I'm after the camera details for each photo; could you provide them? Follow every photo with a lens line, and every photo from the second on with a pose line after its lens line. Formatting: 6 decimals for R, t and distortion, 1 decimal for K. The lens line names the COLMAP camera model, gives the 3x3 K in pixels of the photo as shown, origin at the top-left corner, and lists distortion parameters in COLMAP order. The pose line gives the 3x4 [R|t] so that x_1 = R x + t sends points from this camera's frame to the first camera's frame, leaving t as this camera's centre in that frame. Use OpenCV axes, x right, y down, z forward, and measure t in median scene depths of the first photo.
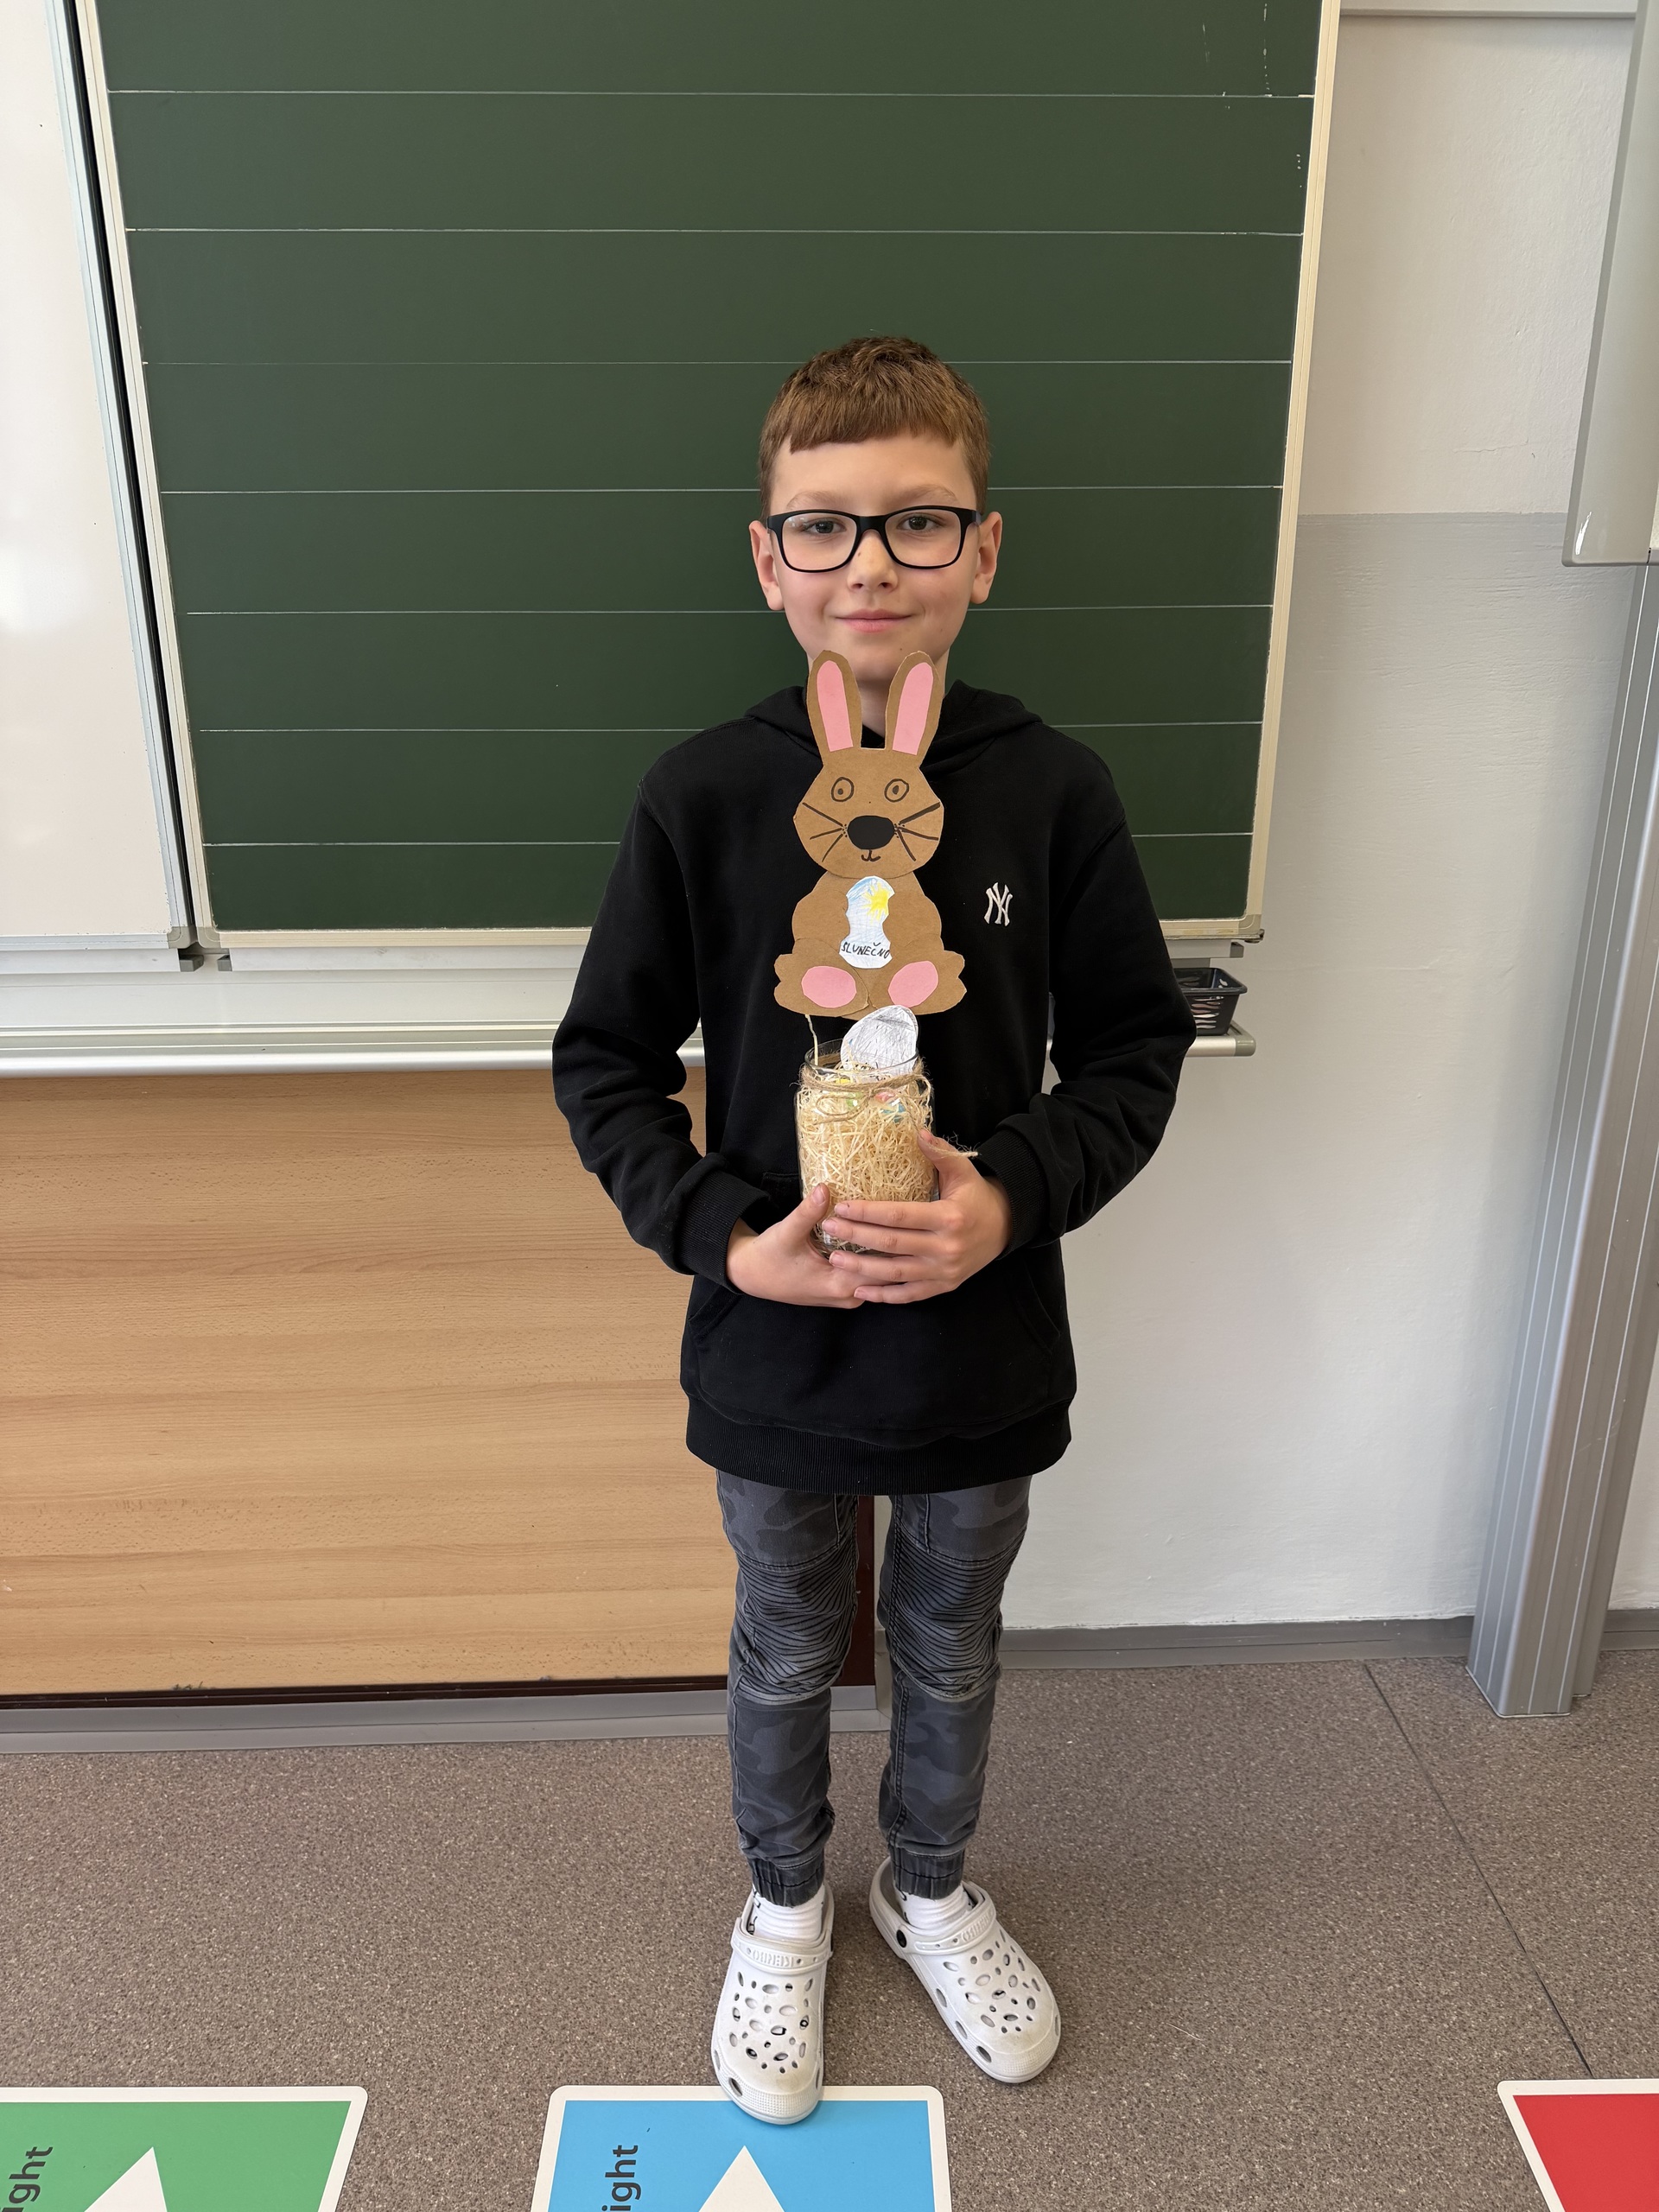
lens RADIAL K [[1561.2, 0, 830.0], [0, 1561.2, 1104.8], [0, 0, 1]] dist [-0.003965, -0.005281]
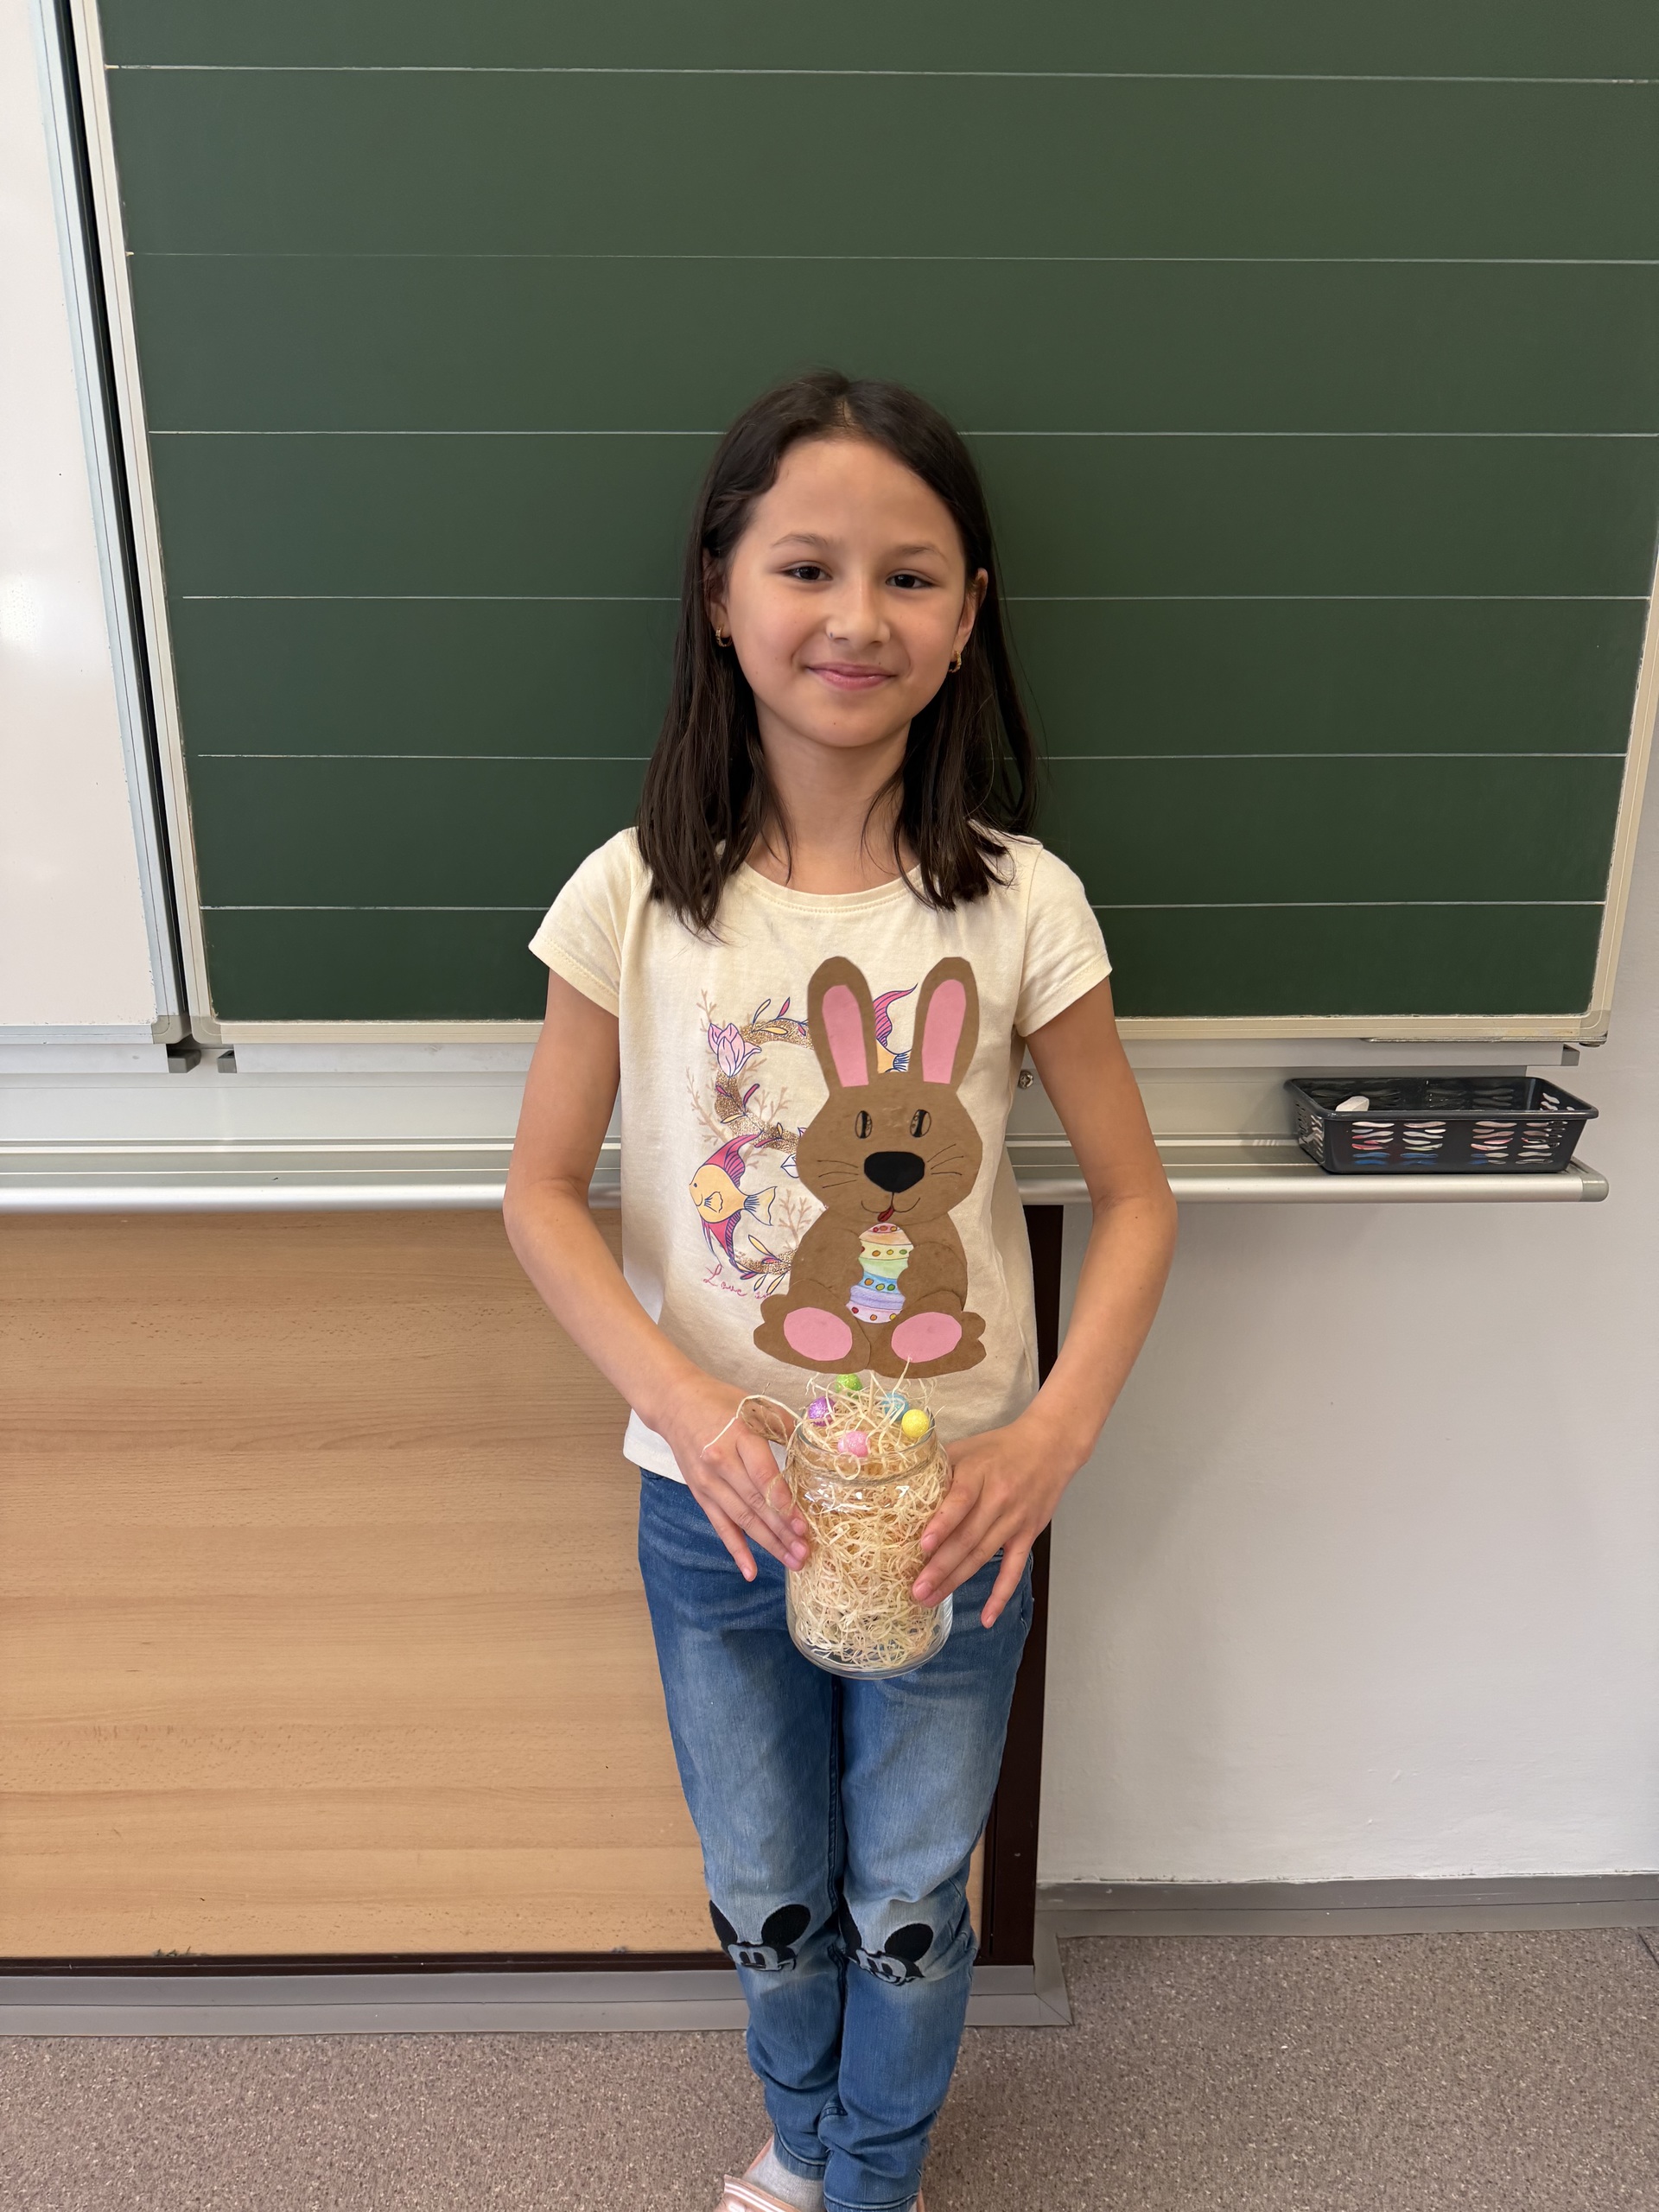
lens RADIAL K [[1563.3, 0, 827.9], [0, 1563.3, 1113.0], [0, 0, 1]] dist [-0.010845, -0.000689]
pose [[0.999812, 0.010804, -0.016097, -0.082439], [-0.011106, 0.999762, -0.018783, -0.054079], [0.015890, 0.018958, 0.999694, 0.242730]]
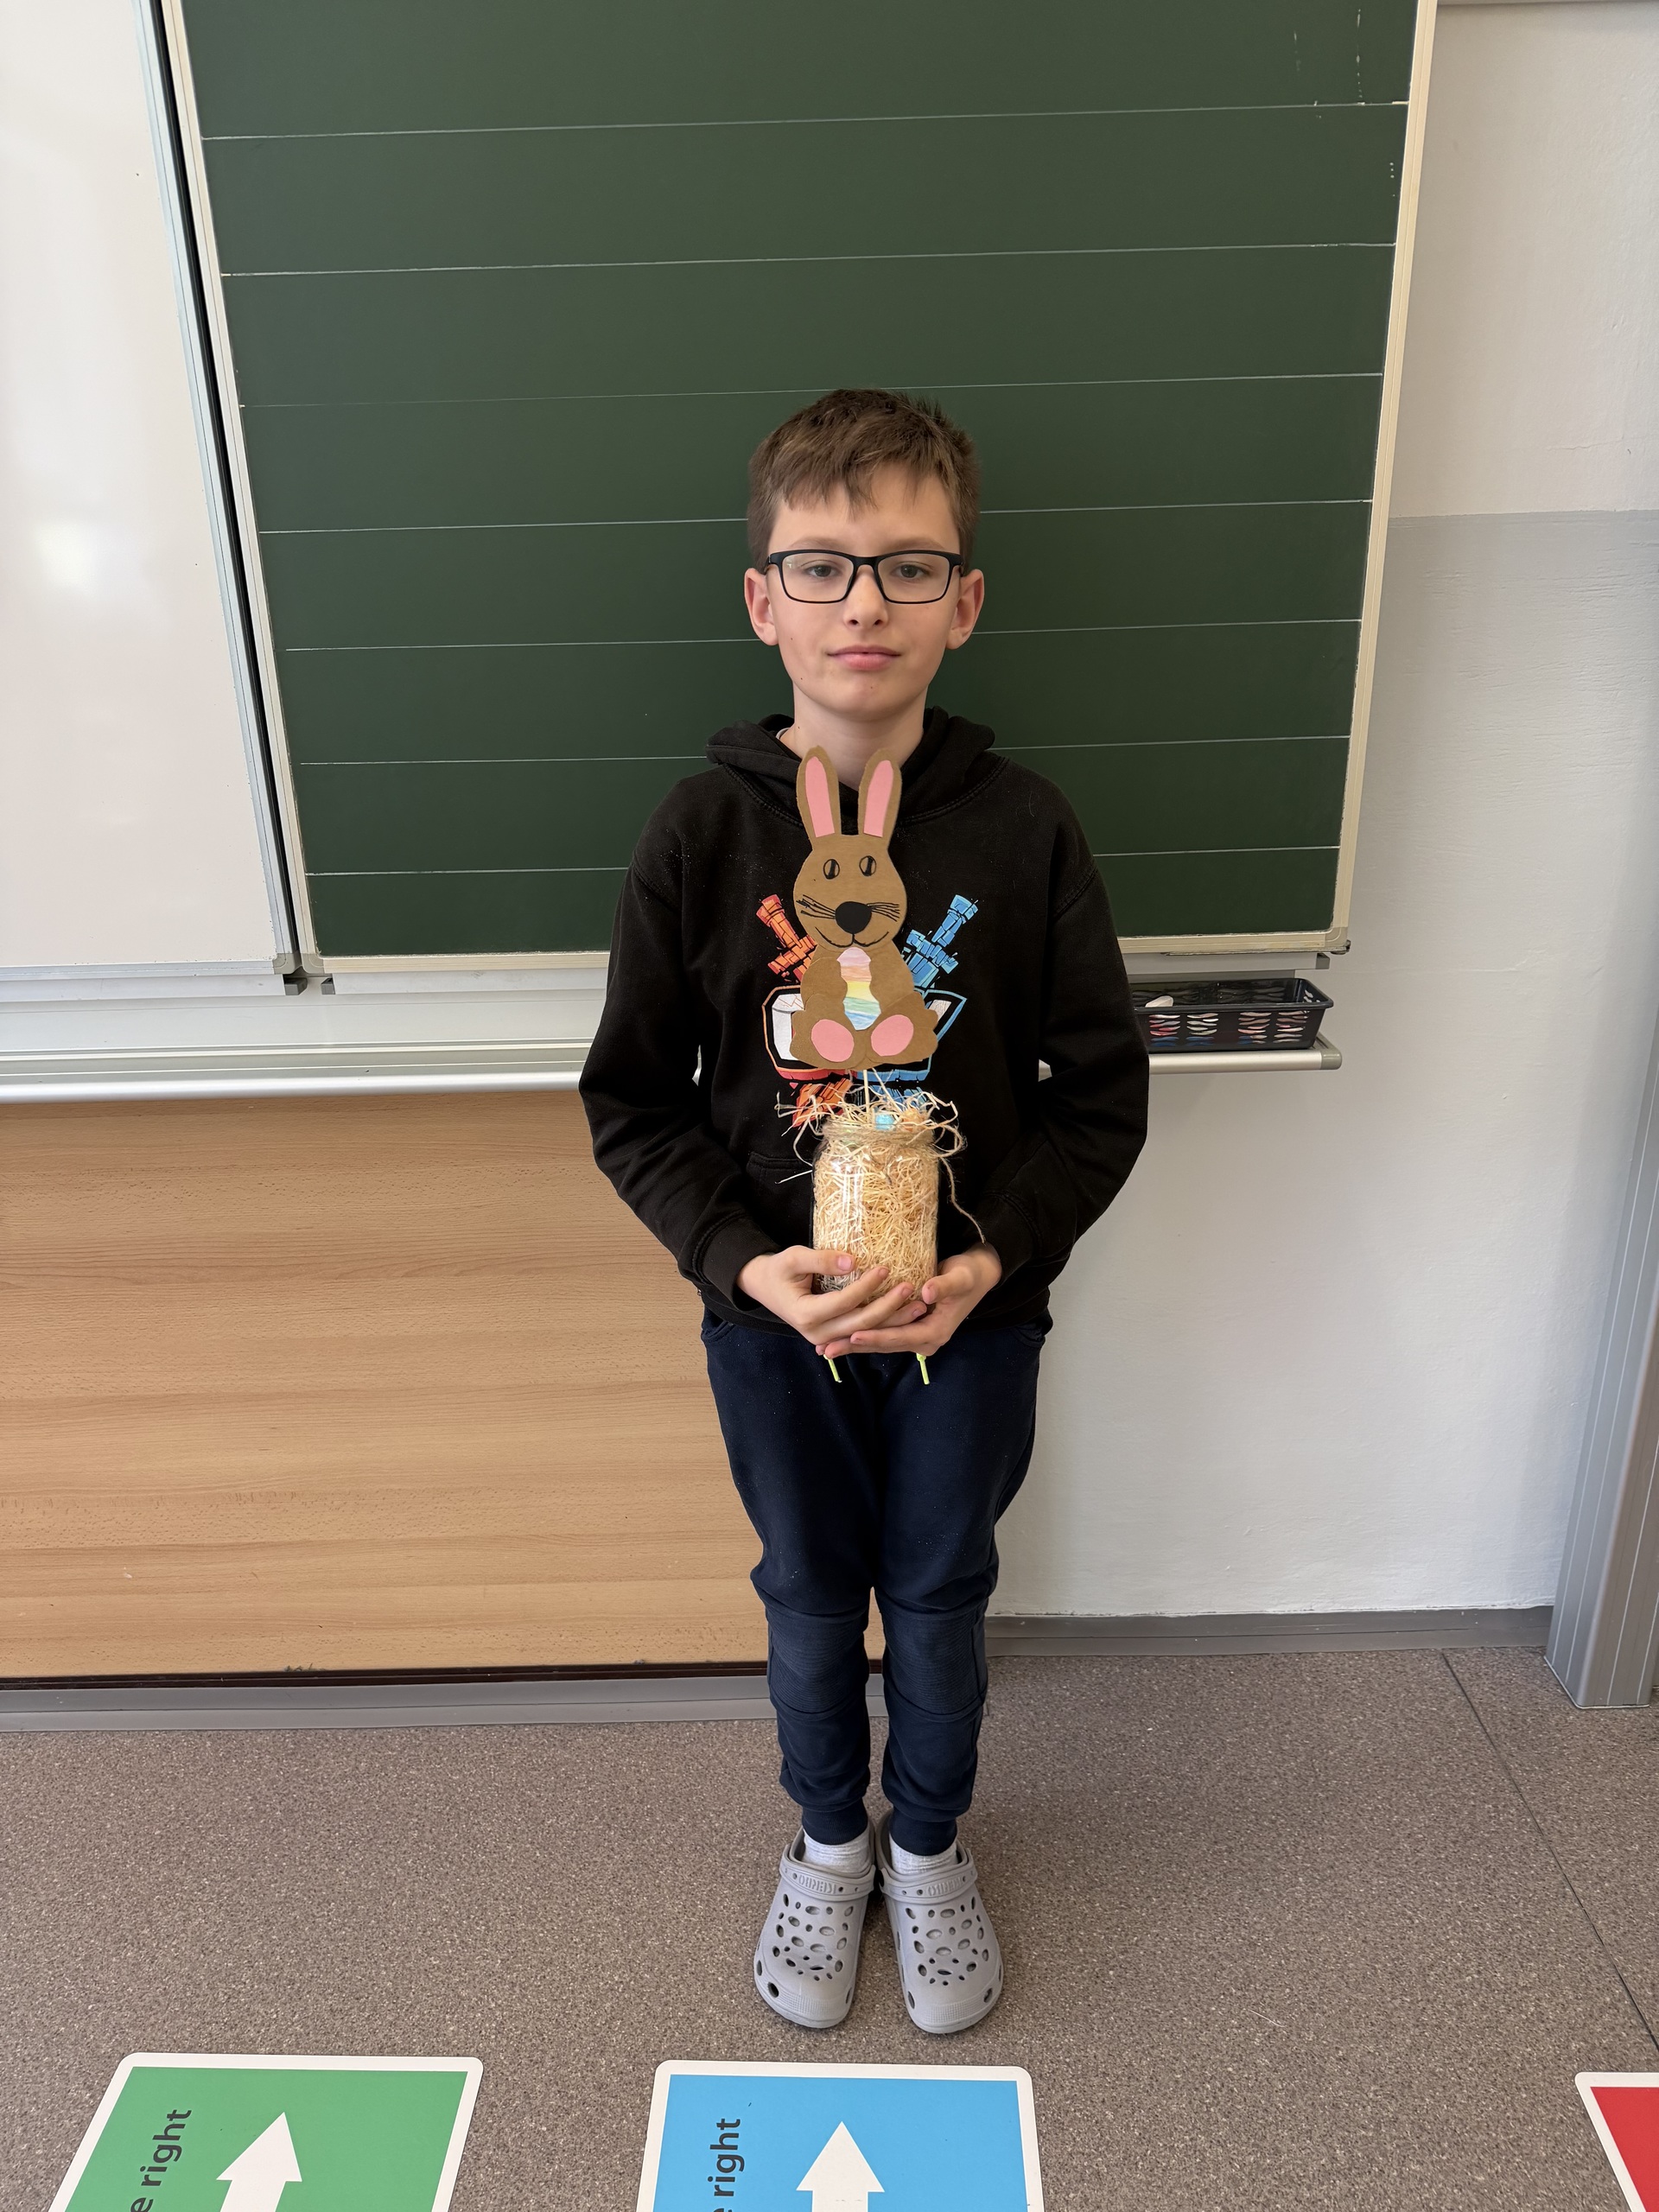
lens RADIAL K [[1557.2, 0, 827.4], [0, 1557.2, 1112.1], [0, 0, 1]] dist [0.003219, -0.012401]
pose [[0.999129, -0.006037, -0.041287, -0.015494], [0.007620, 0.999238, 0.038281, -0.043628], [0.041024, -0.038563, 0.998414, -0.015771]]
